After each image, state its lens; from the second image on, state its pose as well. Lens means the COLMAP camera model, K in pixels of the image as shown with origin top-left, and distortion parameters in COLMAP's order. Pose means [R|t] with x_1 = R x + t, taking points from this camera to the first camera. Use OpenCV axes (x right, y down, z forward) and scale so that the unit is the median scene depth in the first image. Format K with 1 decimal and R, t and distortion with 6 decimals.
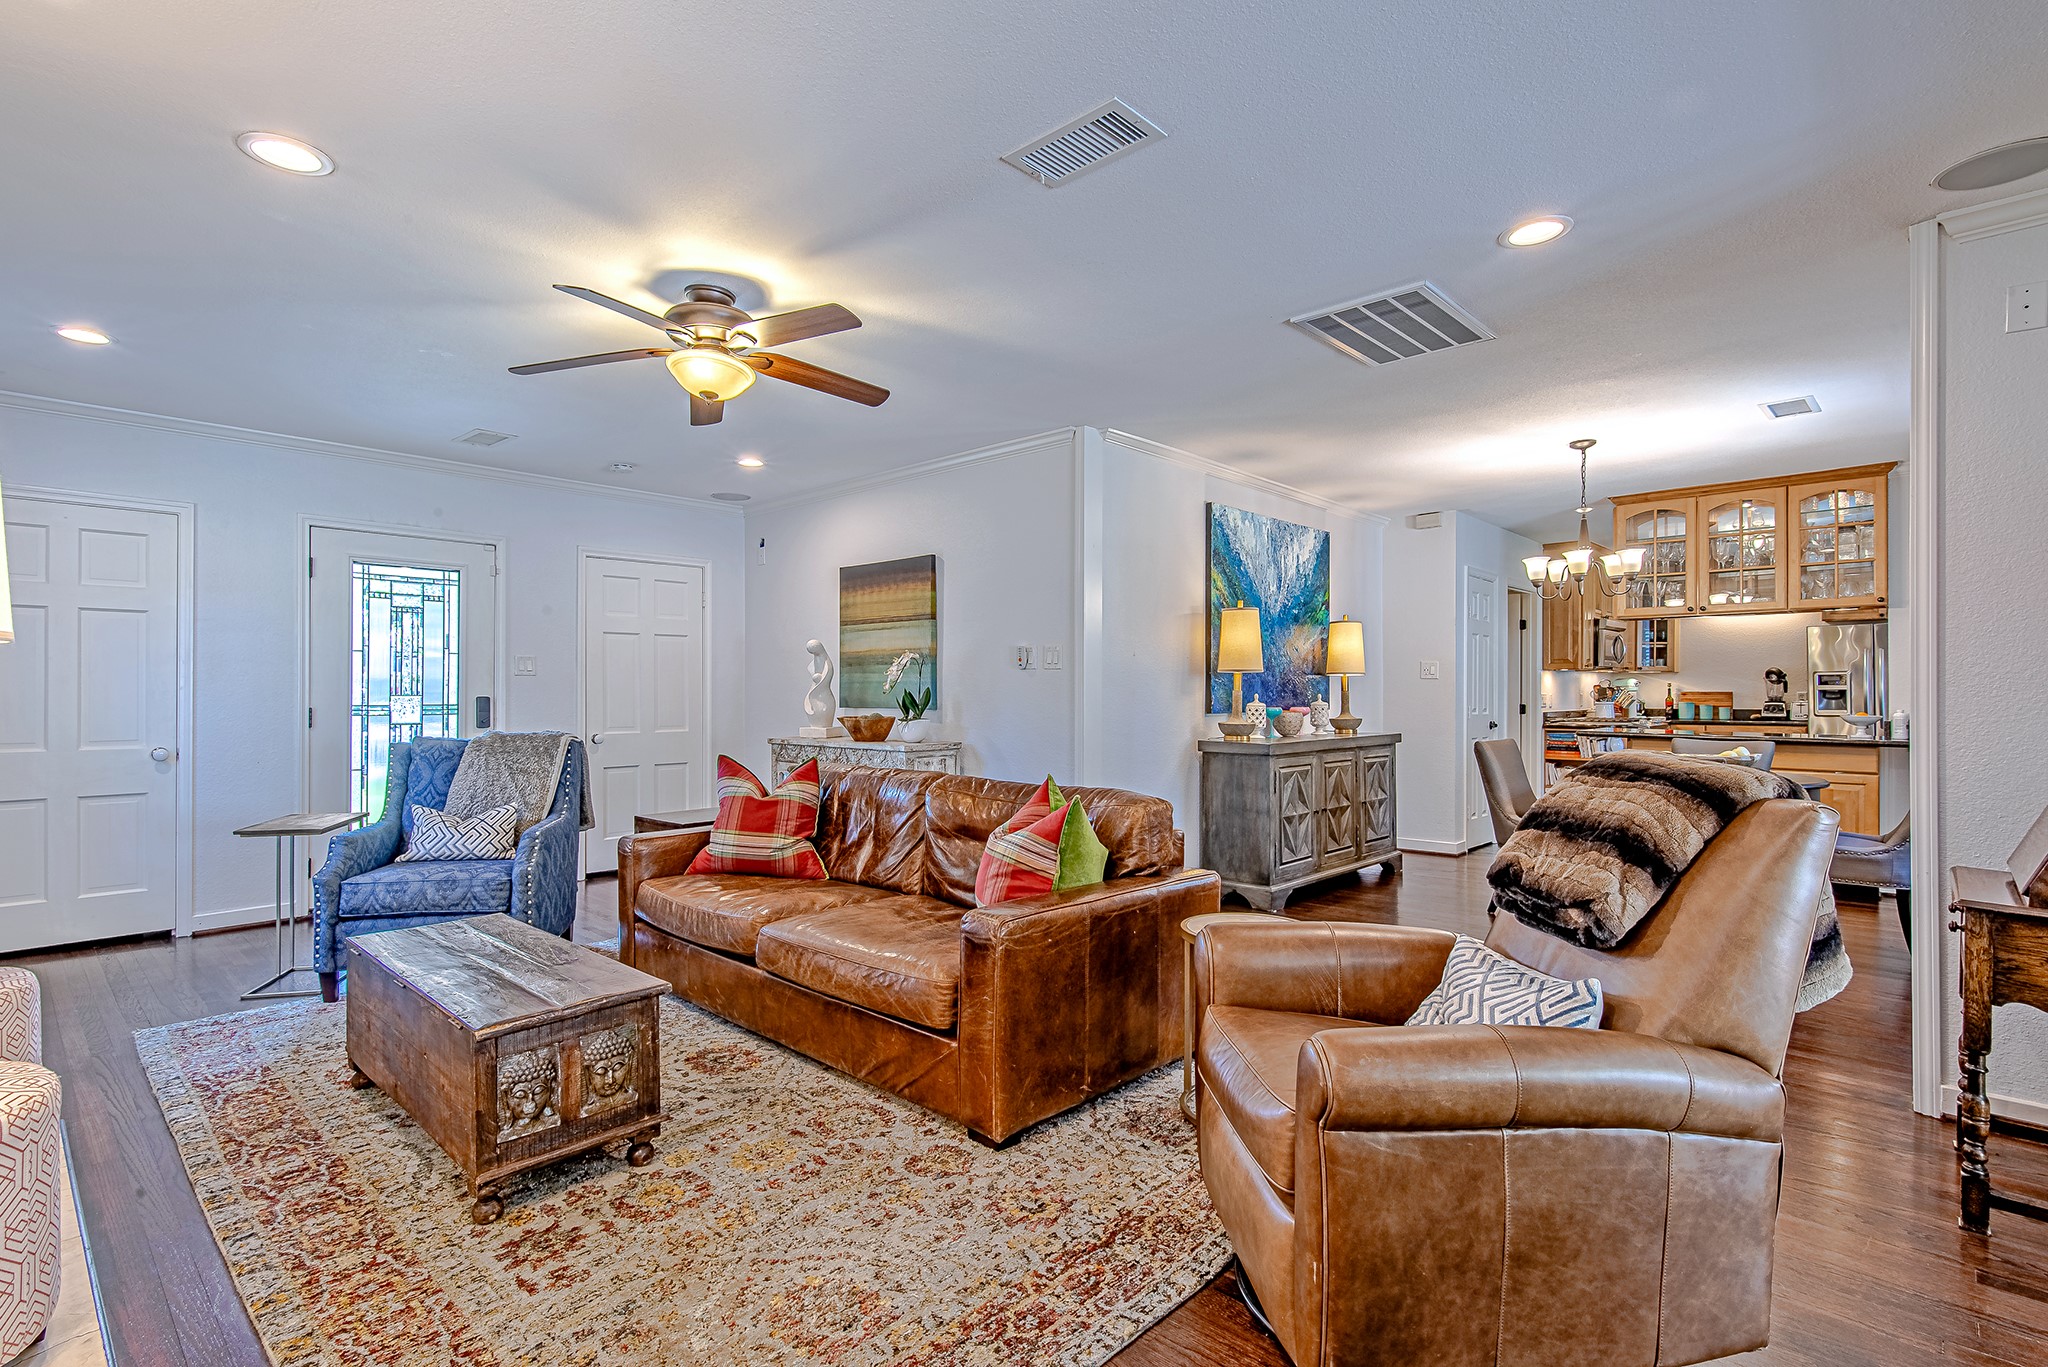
lens RADIAL K [[988.0, 0, 1018.4], [0, 988.0, 685.2], [0, 0, 1]] dist [0.002634, -0.000518]
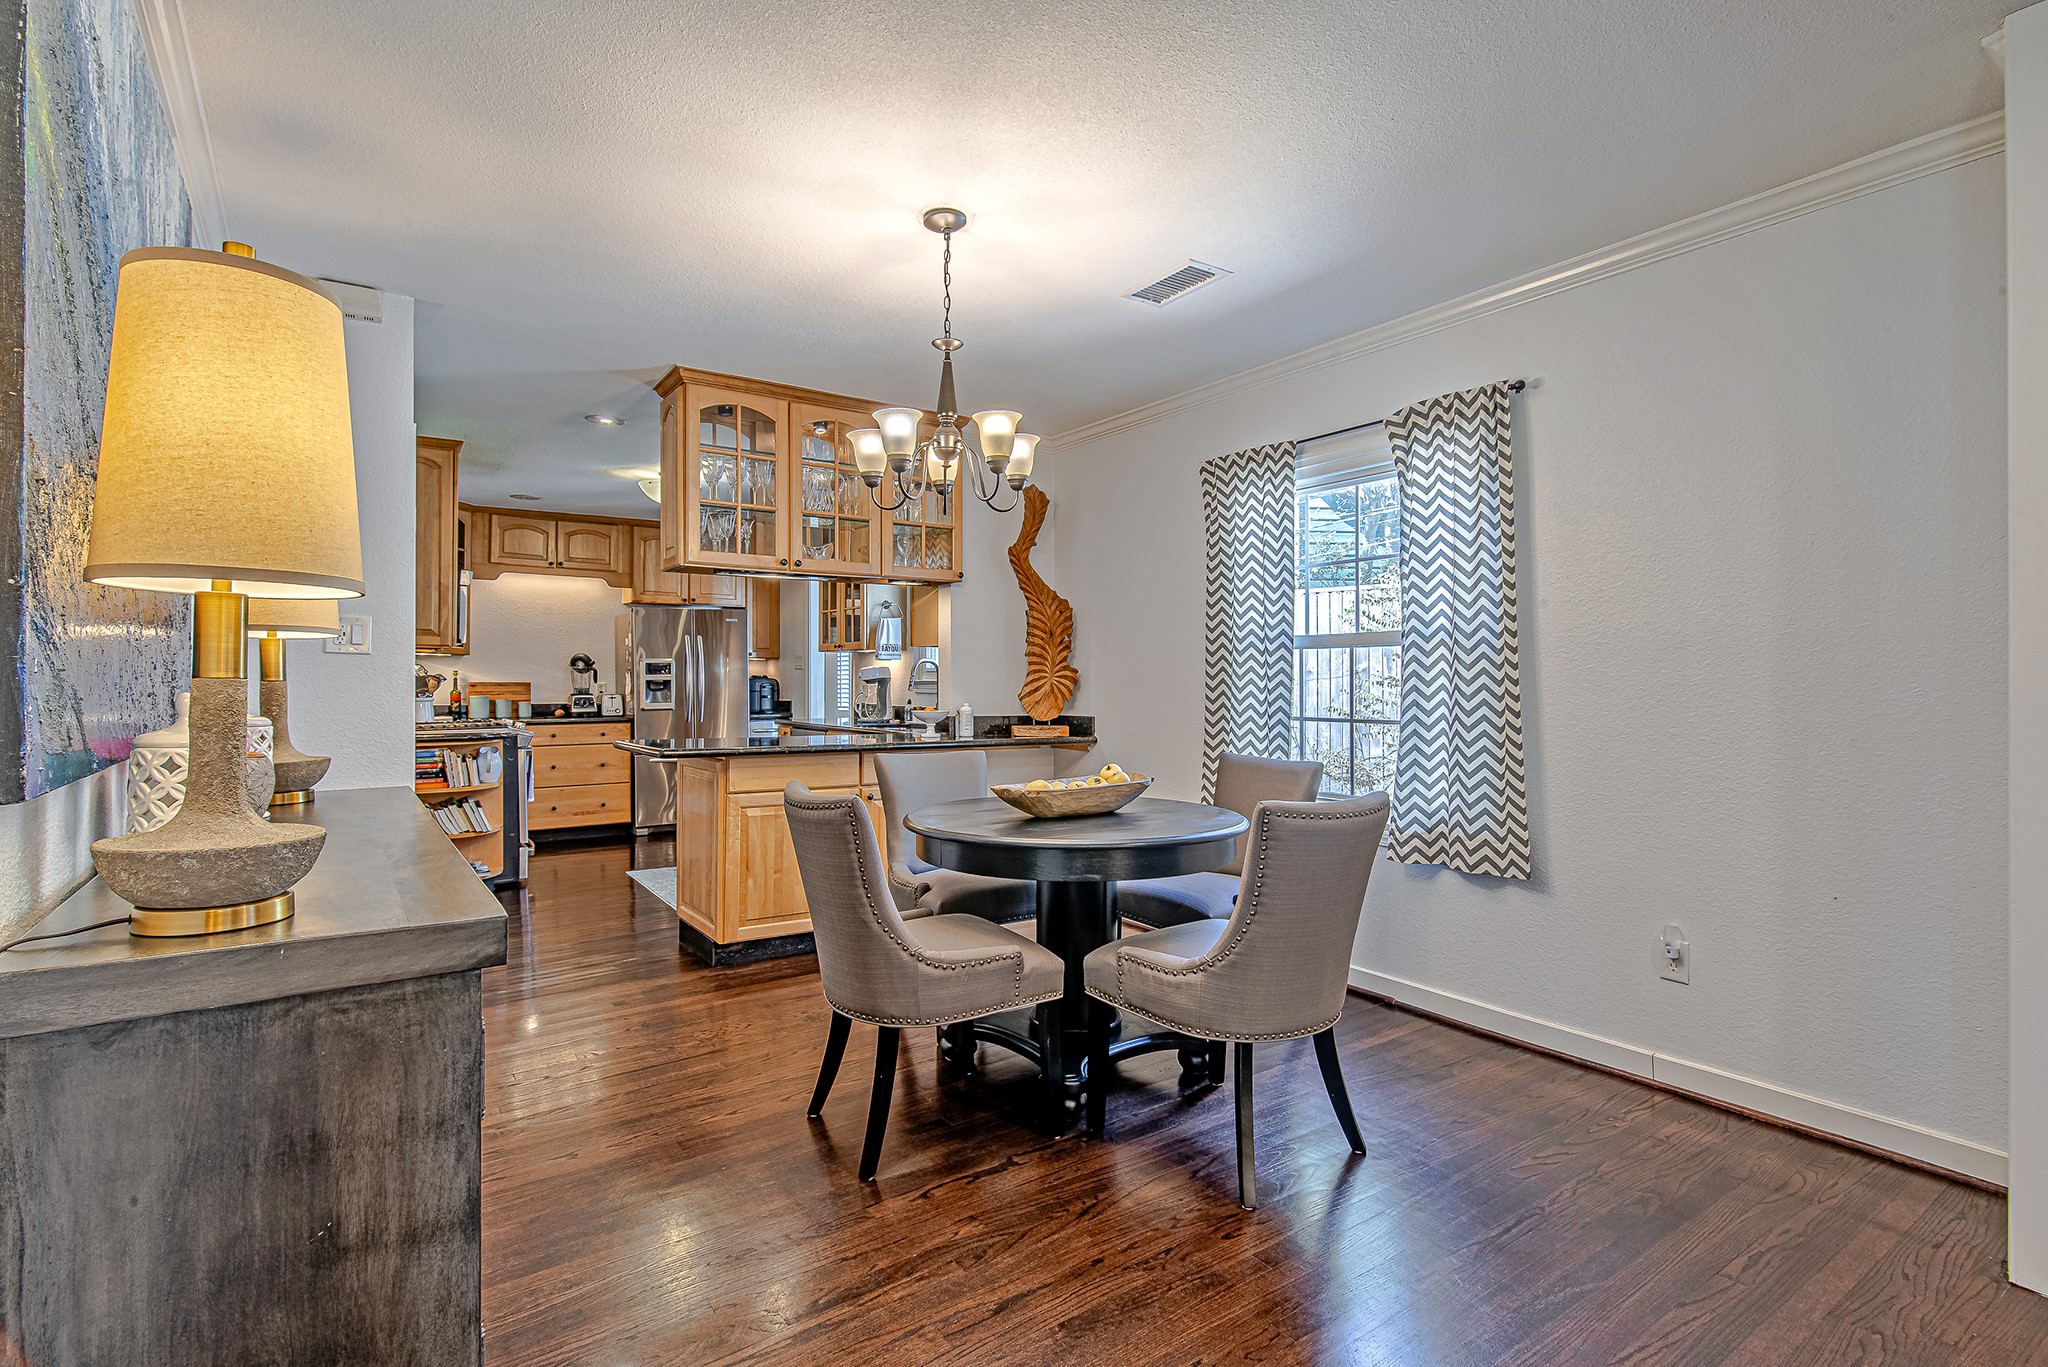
lens RADIAL K [[988.0, 0, 1019.6], [0, 988.0, 679.6], [0, 0, 1]] dist [0.002634, -0.000518]
pose [[0.214714, -0.001538, 0.976676, 0.043720], [-0.003002, 0.999993, 0.002234, 0.002053], [-0.976672, -0.003411, 0.214708, 0.650717]]
